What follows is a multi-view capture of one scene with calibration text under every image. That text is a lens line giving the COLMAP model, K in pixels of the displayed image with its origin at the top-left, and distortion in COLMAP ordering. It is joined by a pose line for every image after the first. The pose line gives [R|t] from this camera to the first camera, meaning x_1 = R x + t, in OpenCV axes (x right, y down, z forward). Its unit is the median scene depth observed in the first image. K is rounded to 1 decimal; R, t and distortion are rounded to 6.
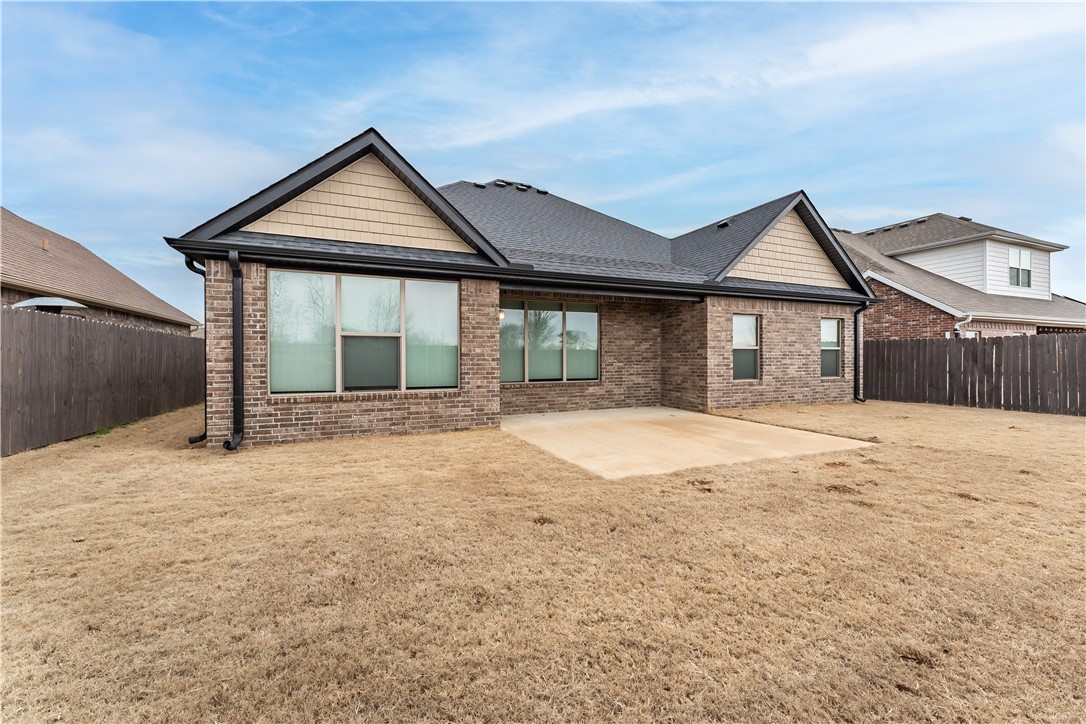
lens RADIAL K [[447.4, 0, 504.5], [0, 447.4, 361.0], [0, 0, 1]] dist [0.002978, -0.000791]
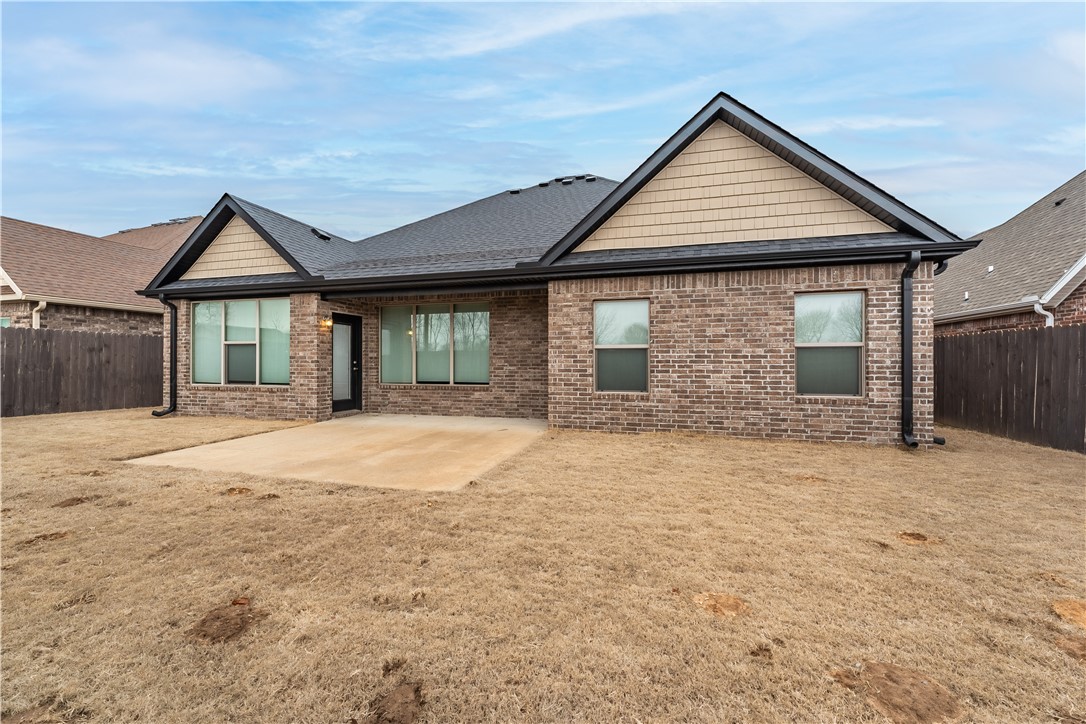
lens RADIAL K [[447.4, 0, 540.6], [0, 447.4, 359.6], [0, 0, 1]] dist [0.002978, -0.000791]
pose [[0.772916, 0.000507, -0.634508, 0.906105], [-0.006541, 0.999953, -0.007170, -0.003022], [0.634474, 0.009692, 0.772883, 0.377398]]
